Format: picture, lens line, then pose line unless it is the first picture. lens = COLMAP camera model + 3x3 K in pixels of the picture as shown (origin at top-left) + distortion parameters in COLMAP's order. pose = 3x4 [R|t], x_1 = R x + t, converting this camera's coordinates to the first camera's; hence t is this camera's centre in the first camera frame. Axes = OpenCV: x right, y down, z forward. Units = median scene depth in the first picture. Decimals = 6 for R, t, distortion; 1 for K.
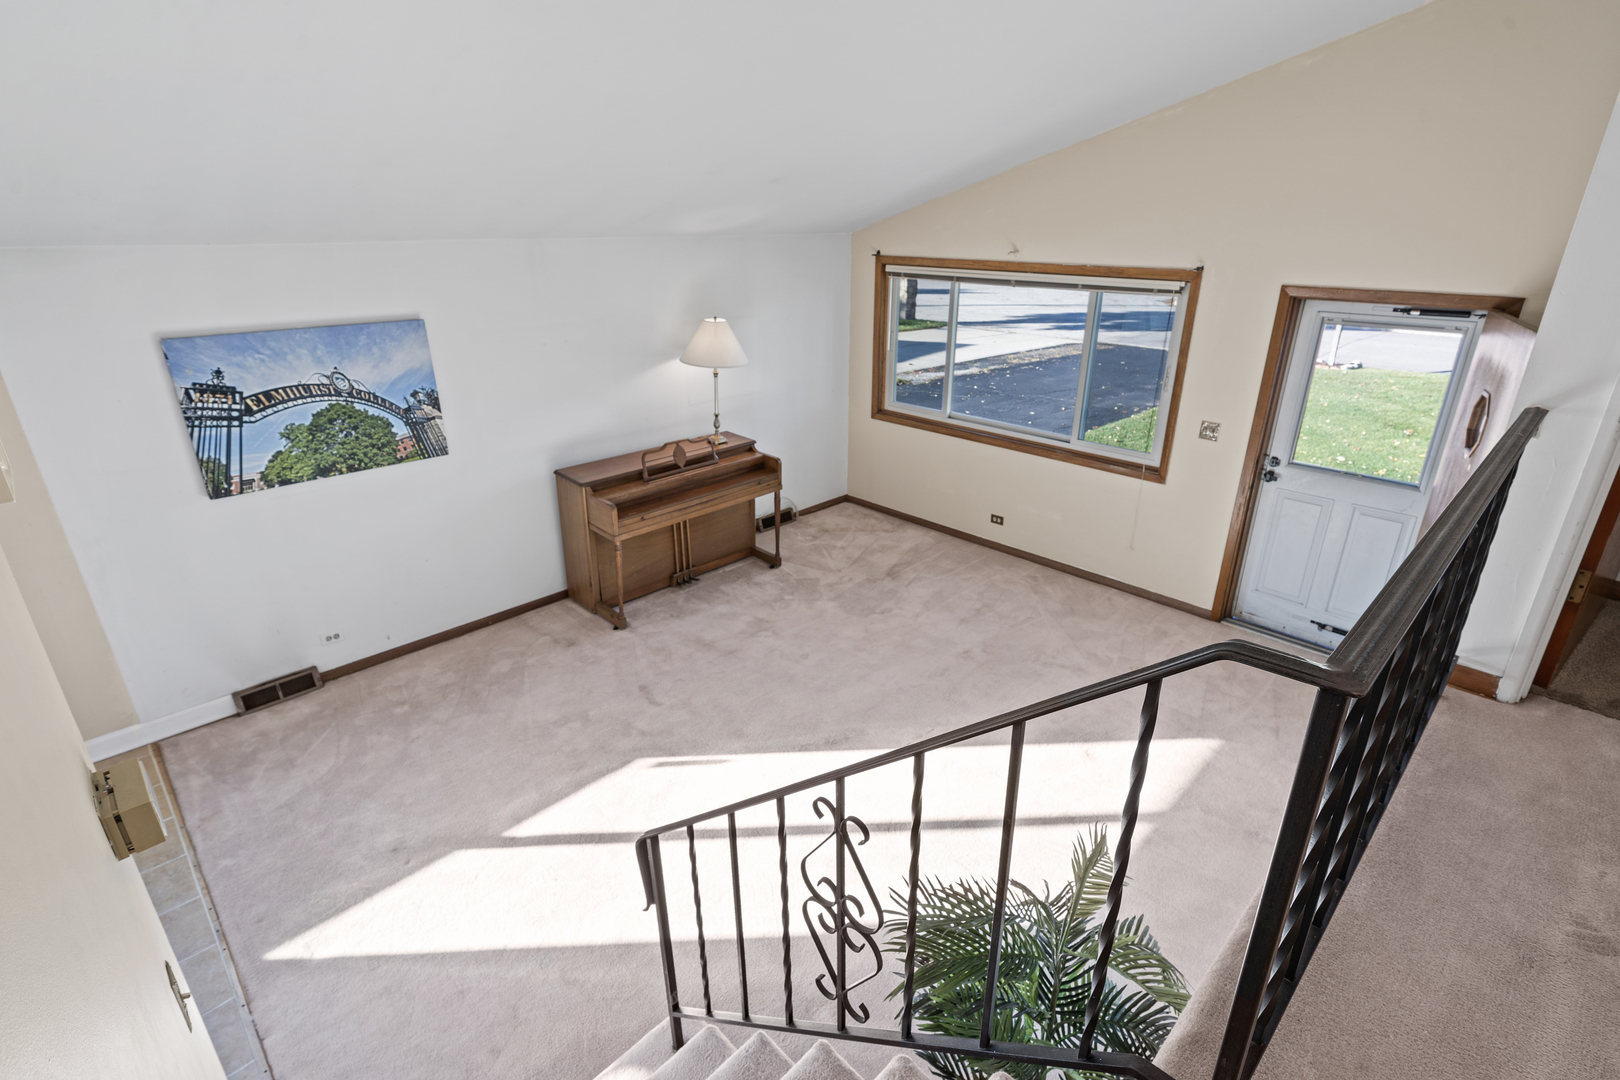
lens RADIAL K [[756.9, 0, 816.0], [0, 756.9, 531.8], [0, 0, 1]] dist [-0.001768, -0.000281]
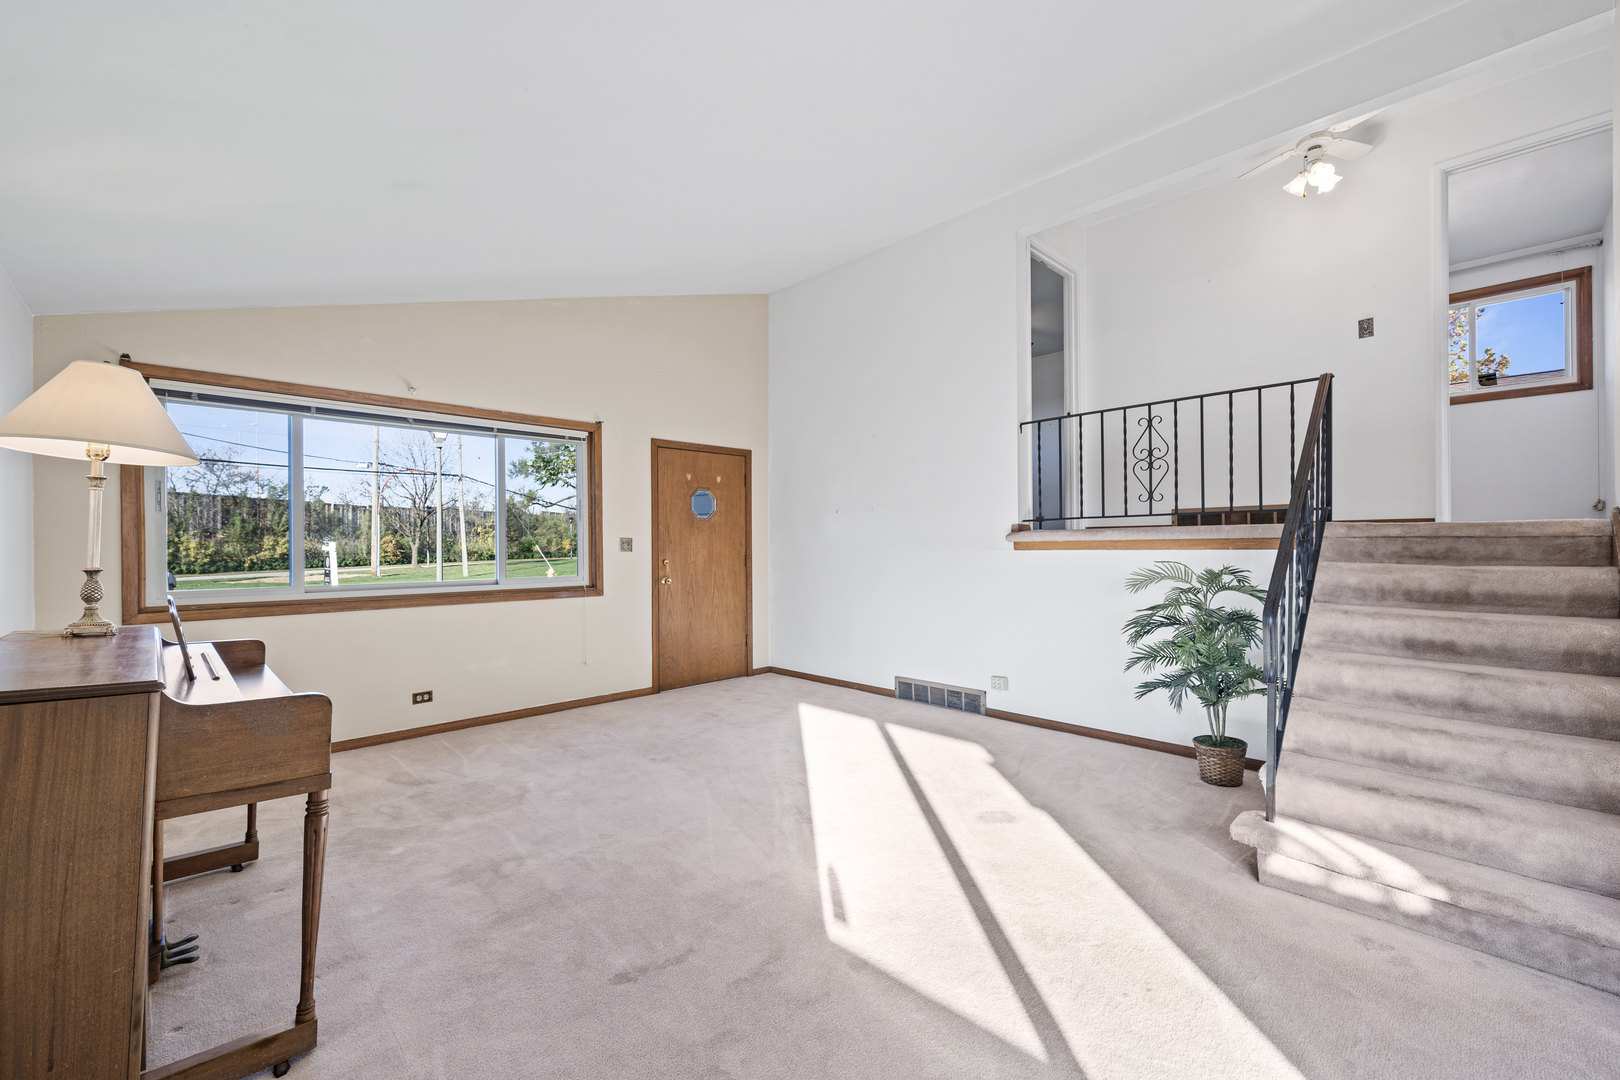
lens RADIAL K [[681.3, 0, 819.0], [0, 681.3, 544.3], [0, 0, 1]] dist [0.003192, 0.000290]
pose [[-0.008832, 0.009851, 0.999912, -0.573591], [0.384691, 0.923028, -0.005695, -0.001021], [-0.923003, 0.384607, -0.011942, 0.632815]]
